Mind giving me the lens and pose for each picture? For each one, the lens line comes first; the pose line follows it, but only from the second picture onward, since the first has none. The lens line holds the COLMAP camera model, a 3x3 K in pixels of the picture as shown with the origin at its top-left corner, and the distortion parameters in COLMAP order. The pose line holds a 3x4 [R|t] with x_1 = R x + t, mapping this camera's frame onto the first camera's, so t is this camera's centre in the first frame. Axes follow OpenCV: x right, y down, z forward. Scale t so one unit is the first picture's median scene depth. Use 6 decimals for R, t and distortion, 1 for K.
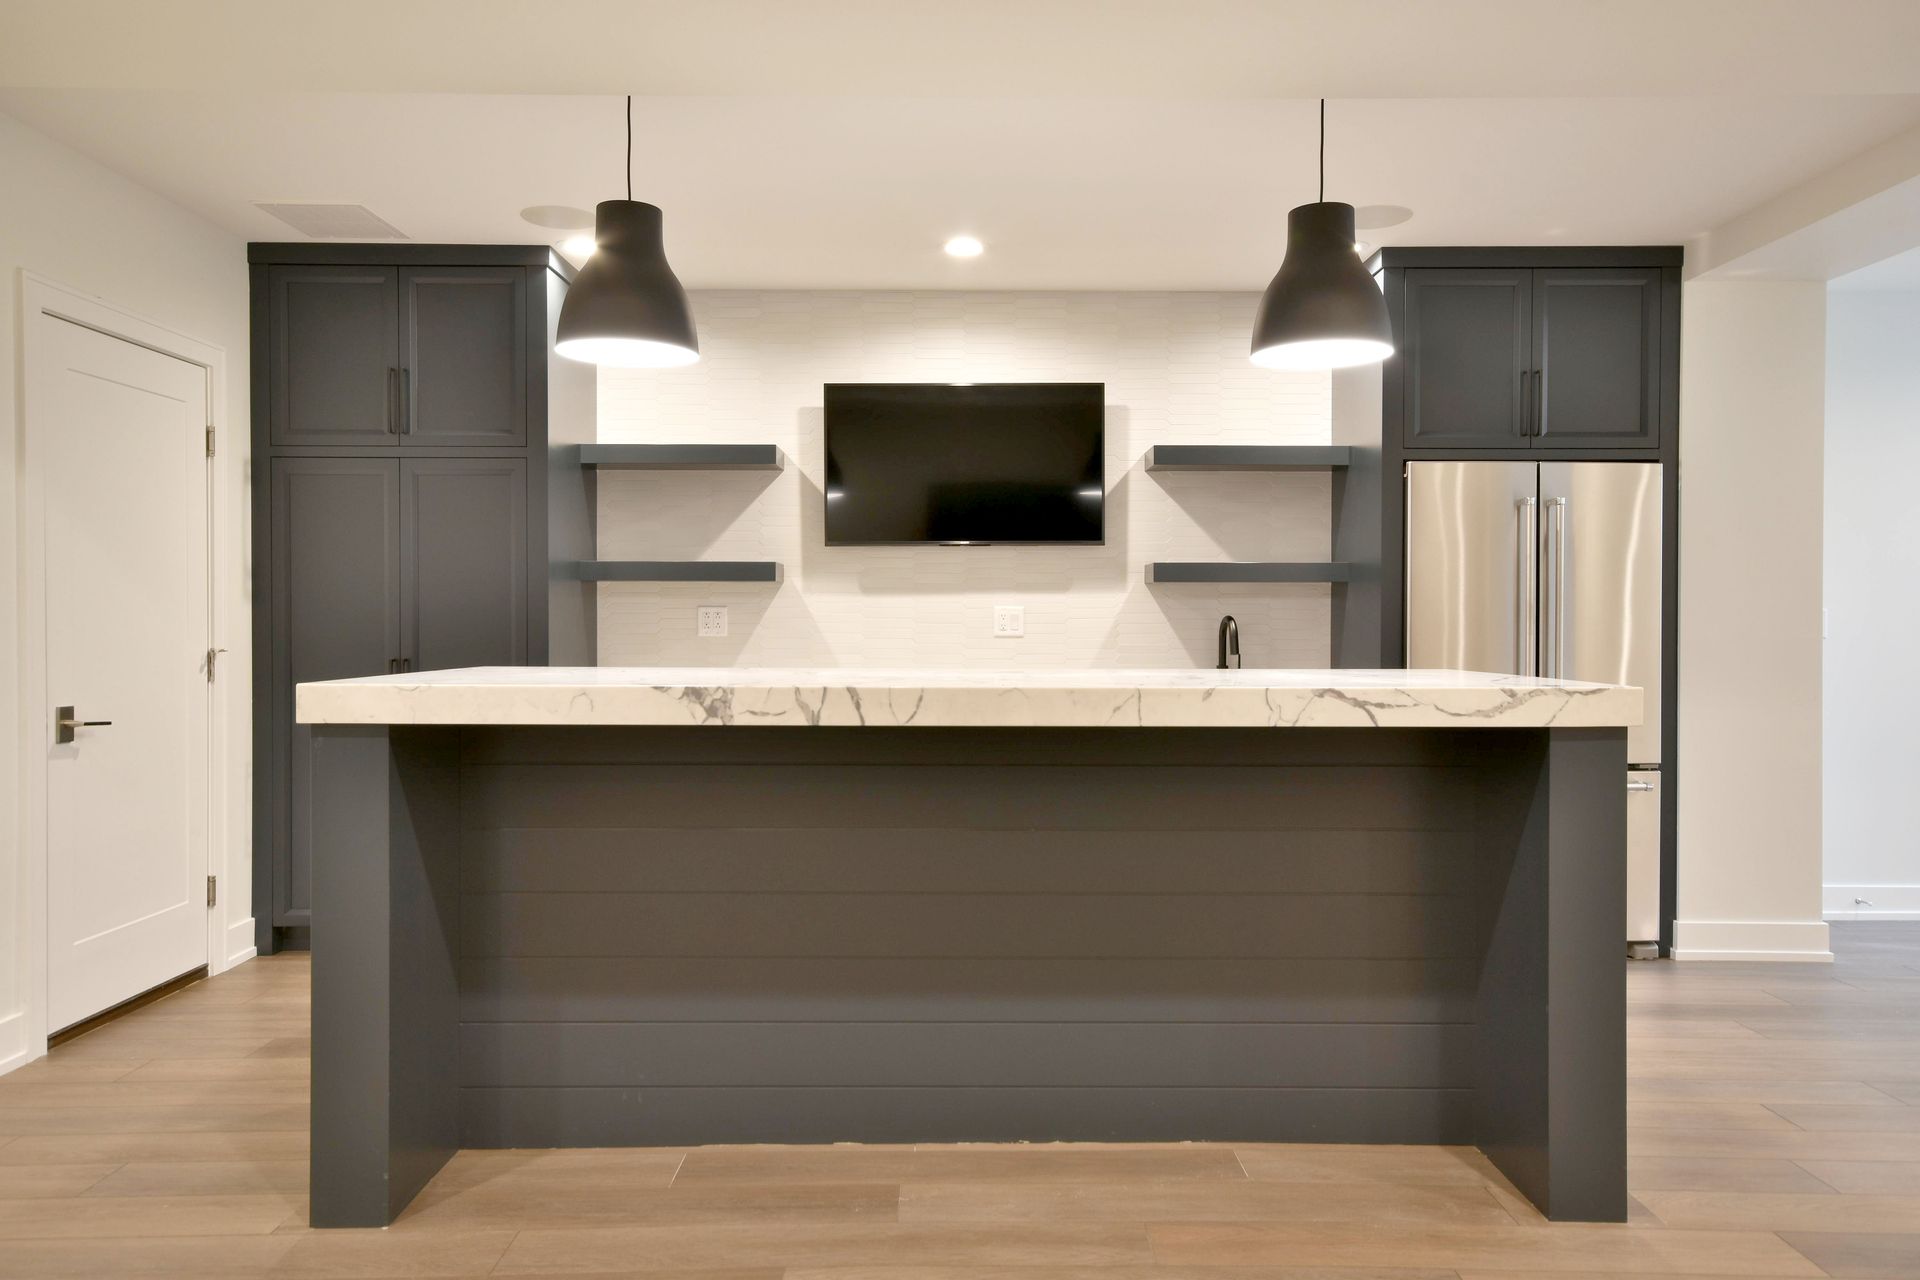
lens RADIAL K [[1354.0, 0, 960.0], [0, 1354.0, 640.0], [0, 0, 1]] dist [0.018950, 0.002382]
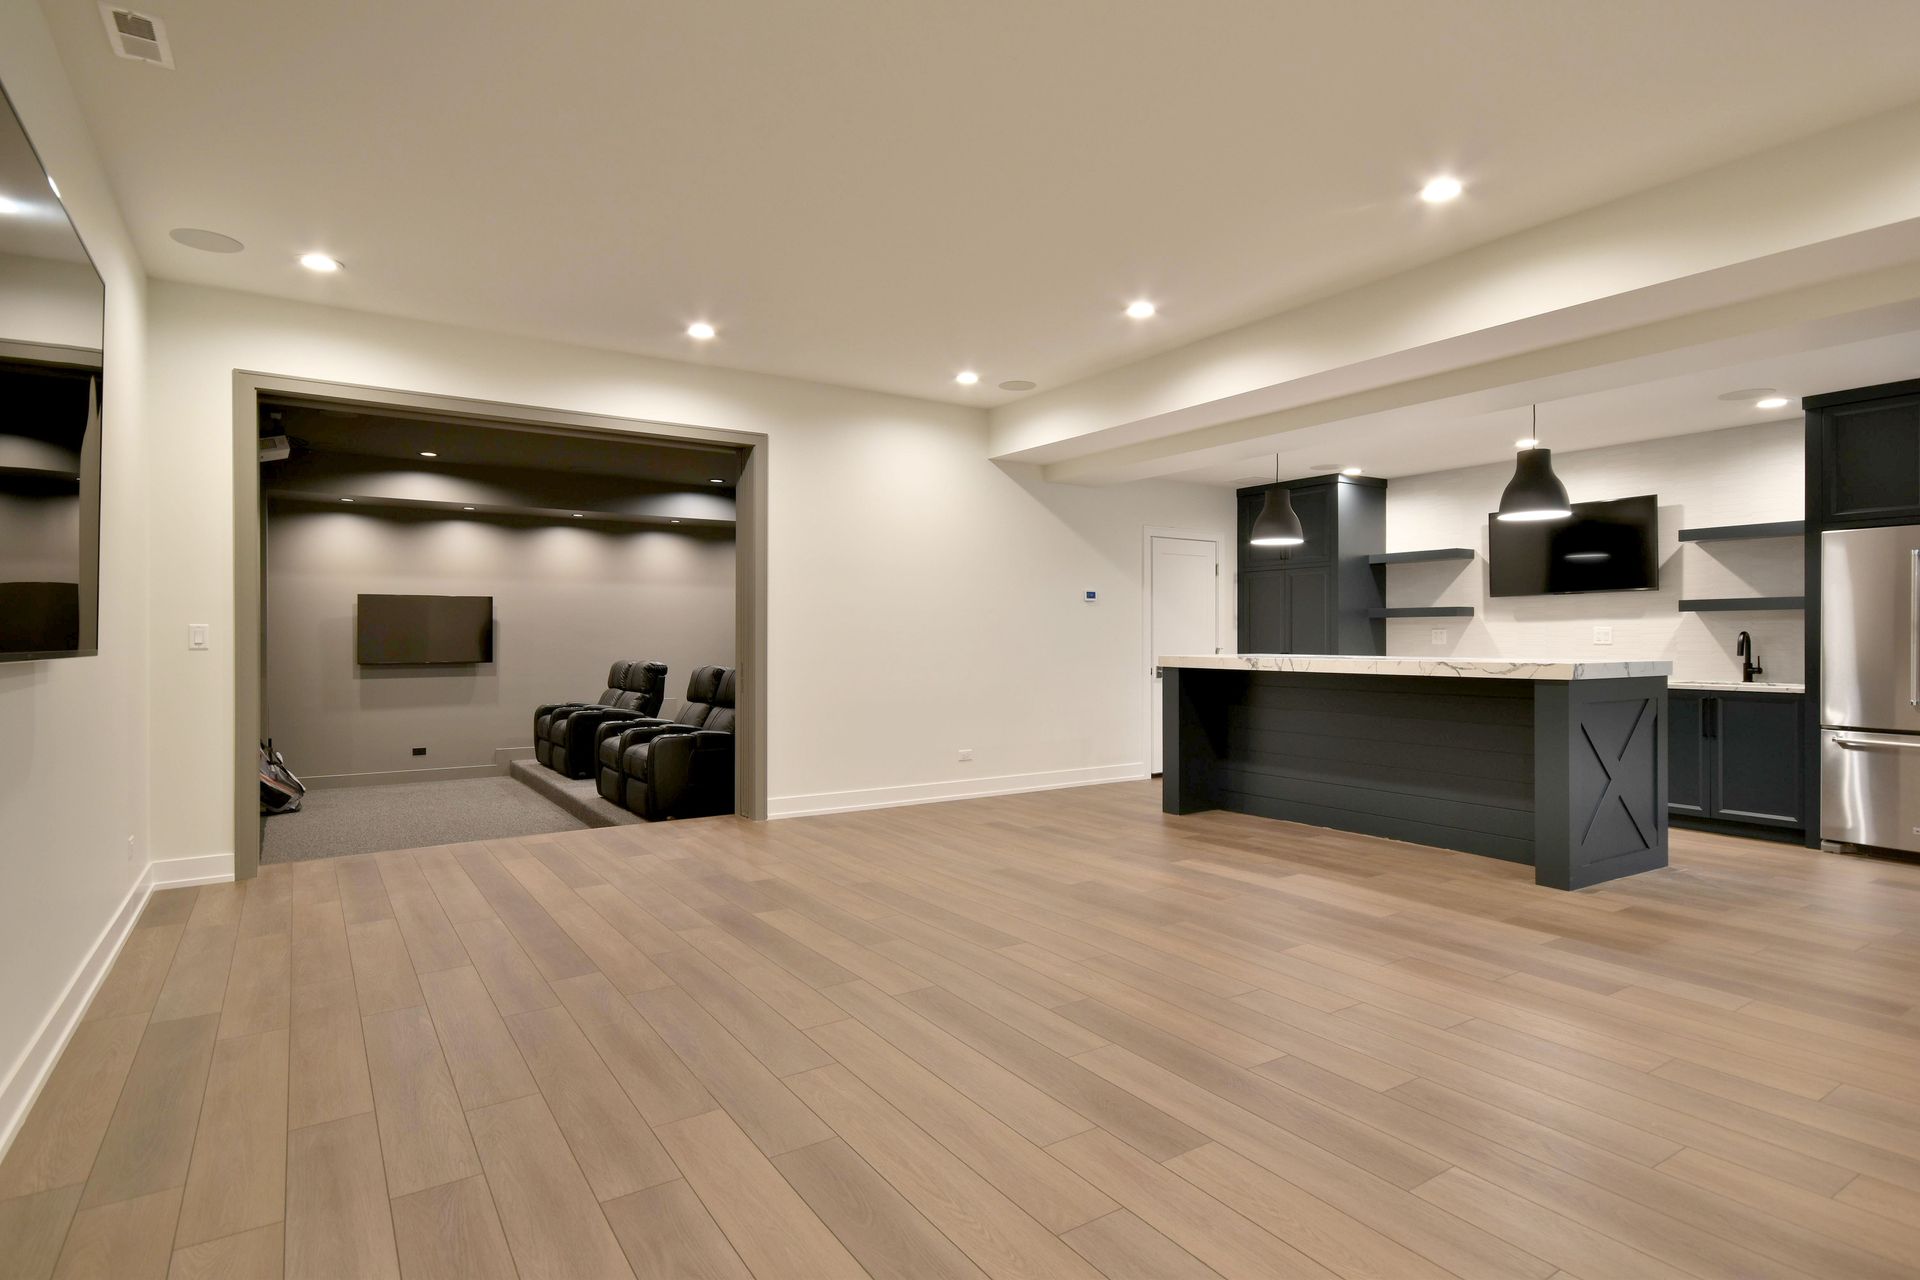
lens RADIAL K [[996.8, 0, 957.8], [0, 996.8, 650.3], [0, 0, 1]] dist [0.012486, -0.000562]
pose [[0.552074, 0.006968, -0.833766, 0.697063], [-0.007277, 0.999967, 0.003538, 0.006983], [0.833763, 0.004114, 0.552107, -0.432499]]
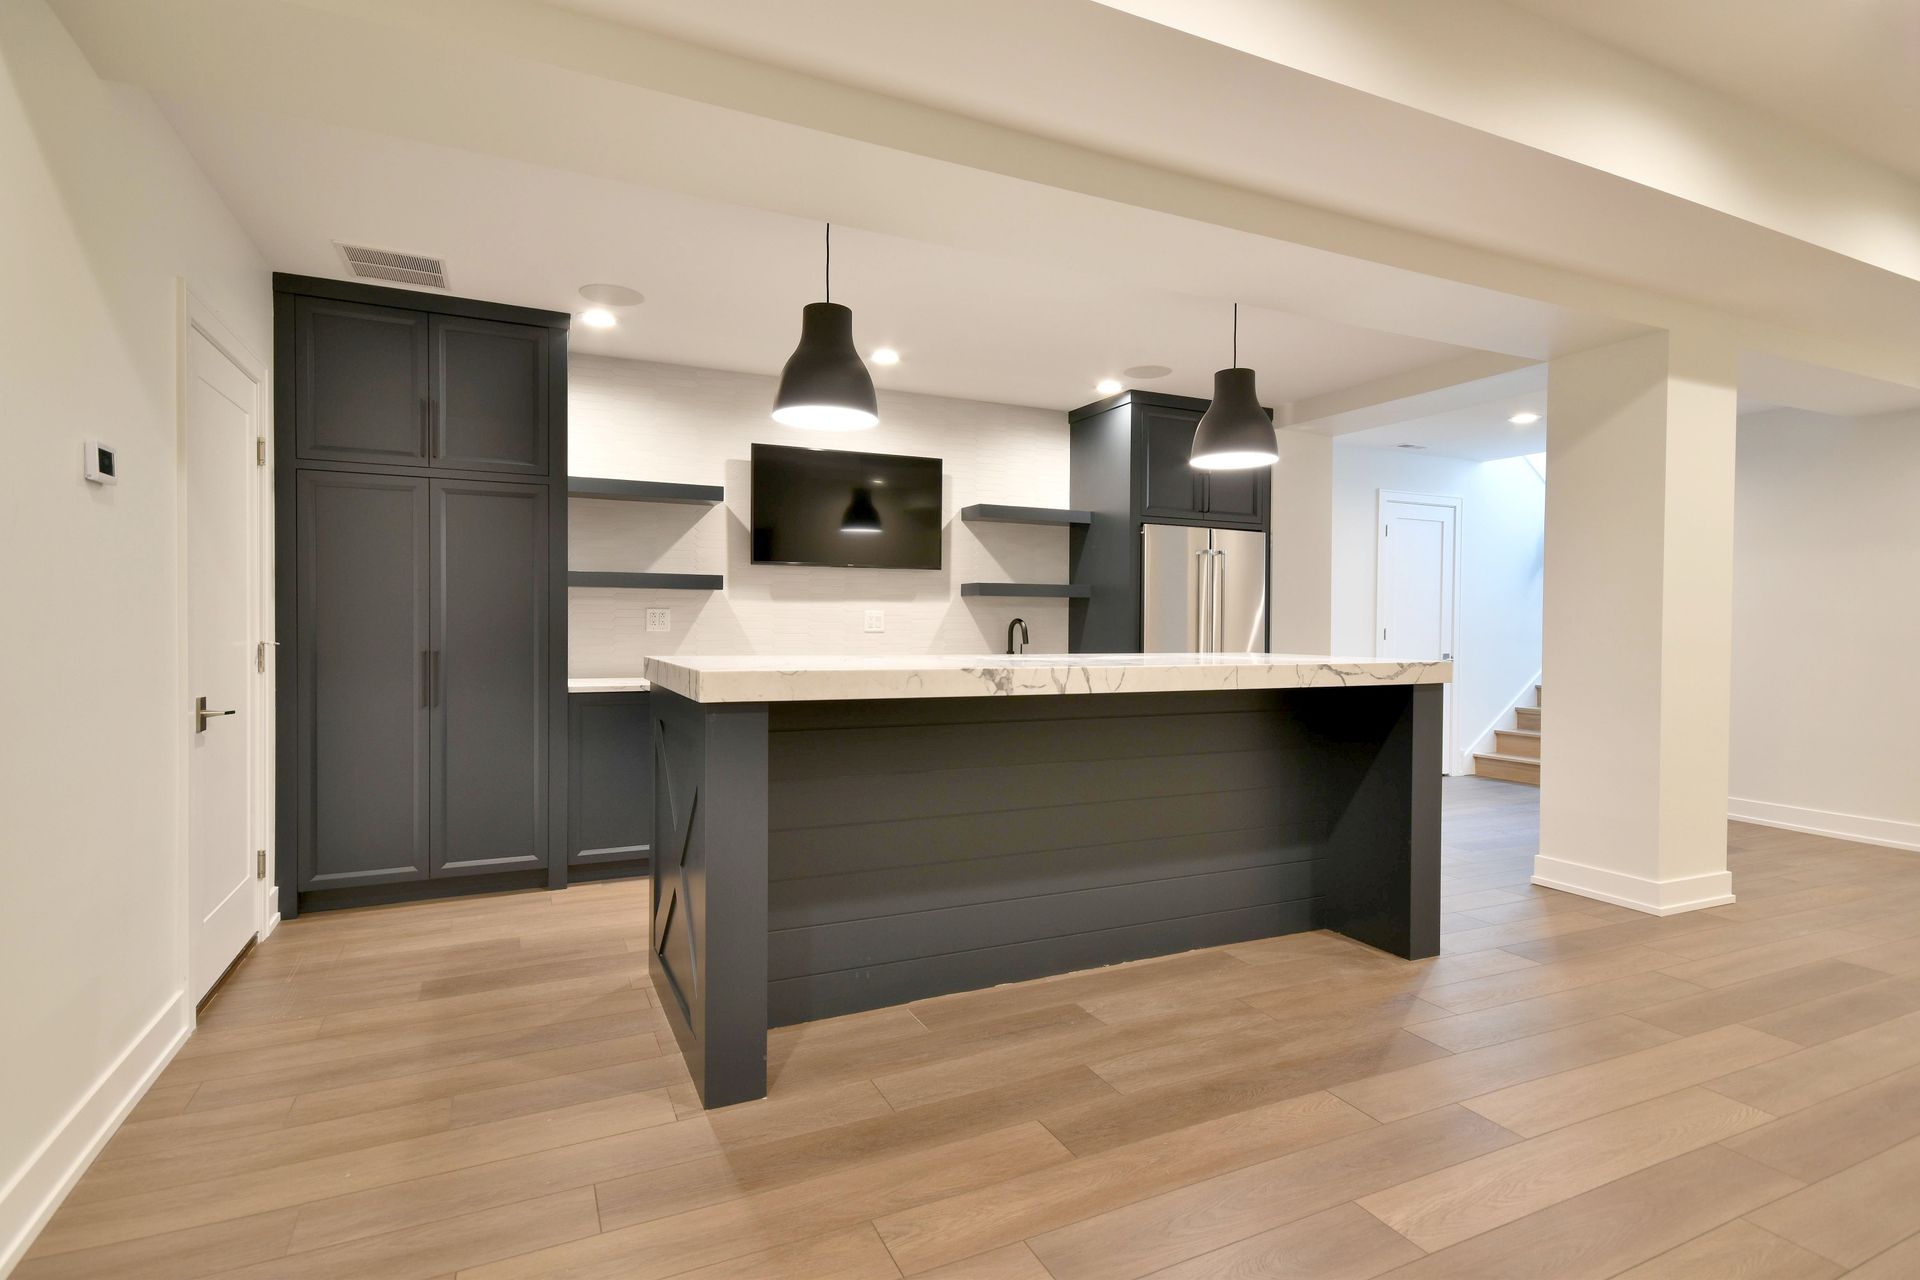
lens RADIAL K [[950.9, 0, 960.0], [0, 950.9, 640.0], [0, 0, 1]] dist [0.006681, 0.000267]
pose [[0.905504, -0.001822, 0.424335, -0.325572], [-0.000949, 0.999980, 0.006319, -0.000614], [-0.424338, -0.006124, 0.905483, 0.063246]]
